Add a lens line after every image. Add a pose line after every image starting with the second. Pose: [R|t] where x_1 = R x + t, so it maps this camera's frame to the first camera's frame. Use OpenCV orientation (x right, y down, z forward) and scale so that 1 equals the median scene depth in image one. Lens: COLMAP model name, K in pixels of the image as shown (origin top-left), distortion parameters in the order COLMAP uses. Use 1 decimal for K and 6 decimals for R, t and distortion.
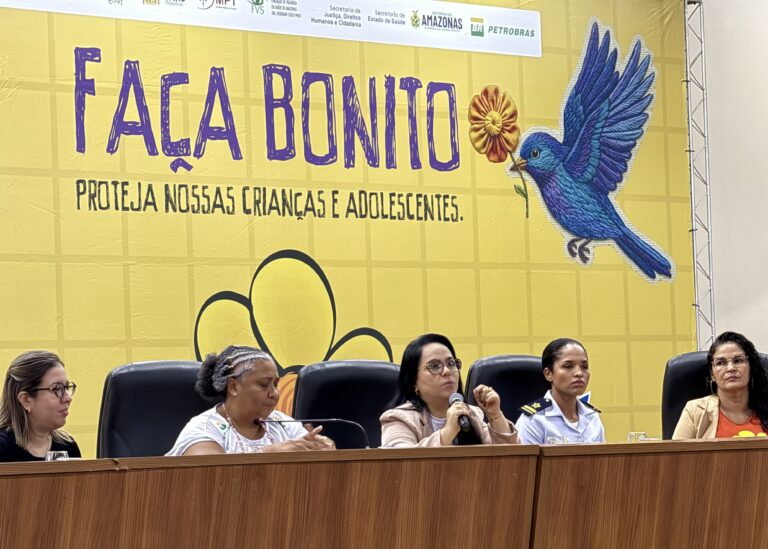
lens RADIAL K [[2998.7, 0, 435.5], [0, 2998.7, 275.4], [0, 0, 1]] dist [0.261254, 3.282533]
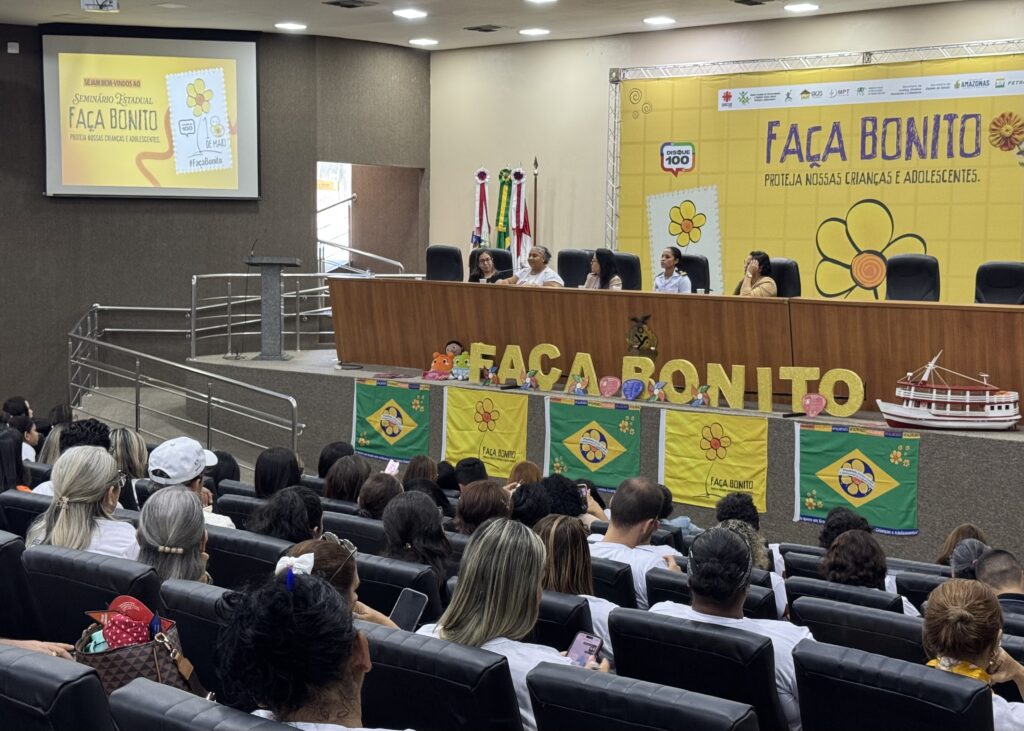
lens RADIAL K [[1537.2, 0, 509.4], [0, 1537.2, 368.5], [0, 0, 1]] dist [0.178941, -0.197418]
pose [[0.120710, 0.123318, -0.984998, 1.092607], [0.031434, 0.991281, 0.127957, -0.040404], [0.992190, -0.046409, 0.115781, 0.579820]]
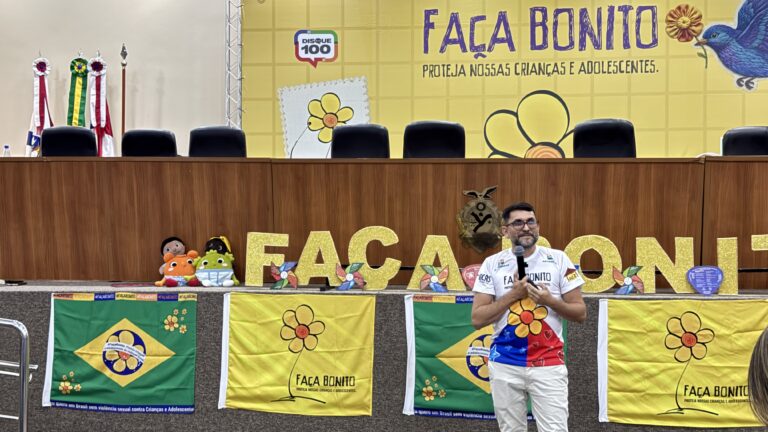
lens RADIAL K [[1073.9, 0, 384.0], [0, 1073.9, 216.0], [0, 0, 1]] dist [0.183877, -0.289025]
pose [[0.625216, 0.028897, -0.779917, 0.505371], [0.015479, 0.998659, 0.049410, 0.043310], [0.780299, -0.042965, 0.623930, 0.397595]]
